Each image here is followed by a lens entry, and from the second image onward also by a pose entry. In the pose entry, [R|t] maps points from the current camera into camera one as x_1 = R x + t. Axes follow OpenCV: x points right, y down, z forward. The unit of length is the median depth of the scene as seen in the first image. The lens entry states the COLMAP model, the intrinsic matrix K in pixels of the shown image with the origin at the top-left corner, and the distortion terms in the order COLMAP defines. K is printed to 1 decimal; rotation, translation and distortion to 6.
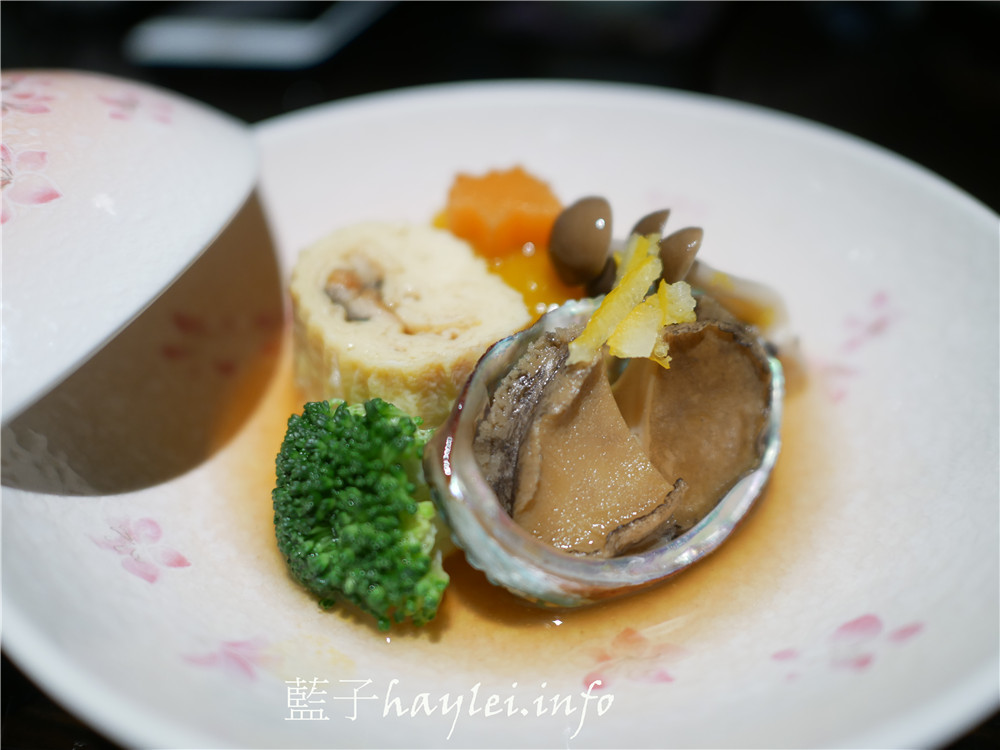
lens RADIAL K [[845.9, 0, 500.0], [0, 845.9, 375.0], [0, 0, 1]] dist [-0.054752, 0.009445]
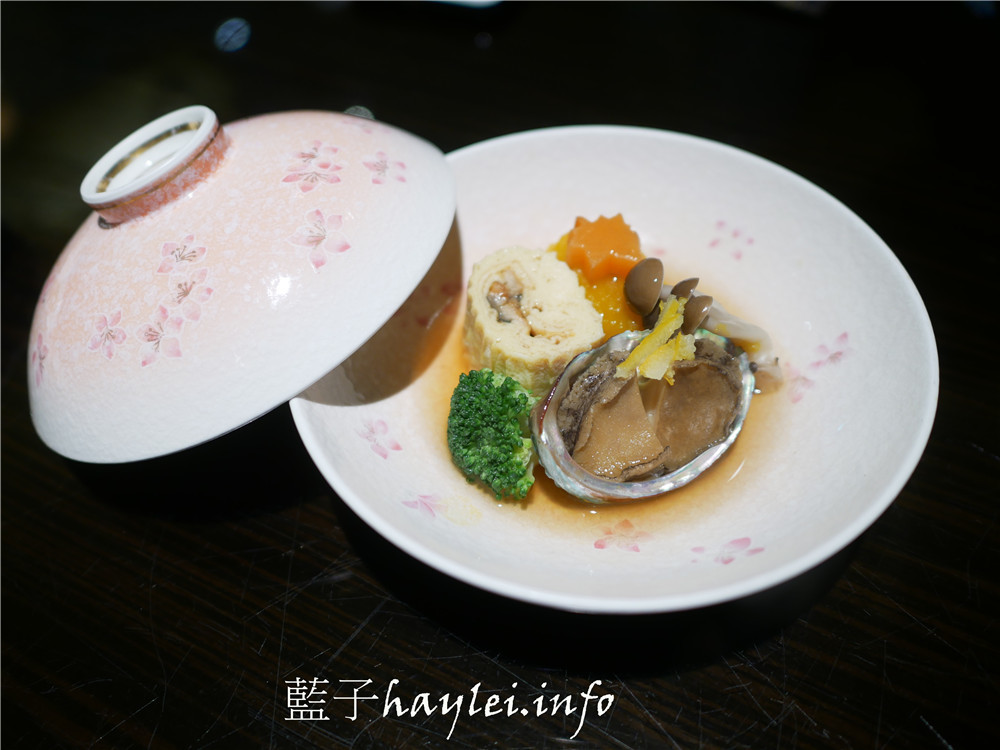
lens RADIAL K [[845.9, 0, 500.0], [0, 845.9, 375.0], [0, 0, 1]] dist [-0.054752, 0.009445]
pose [[0.978501, 0.145448, -0.146224, 0.101661], [-0.110980, 0.968913, 0.221111, -0.380626], [0.173838, -0.200129, 0.964224, -0.767297]]
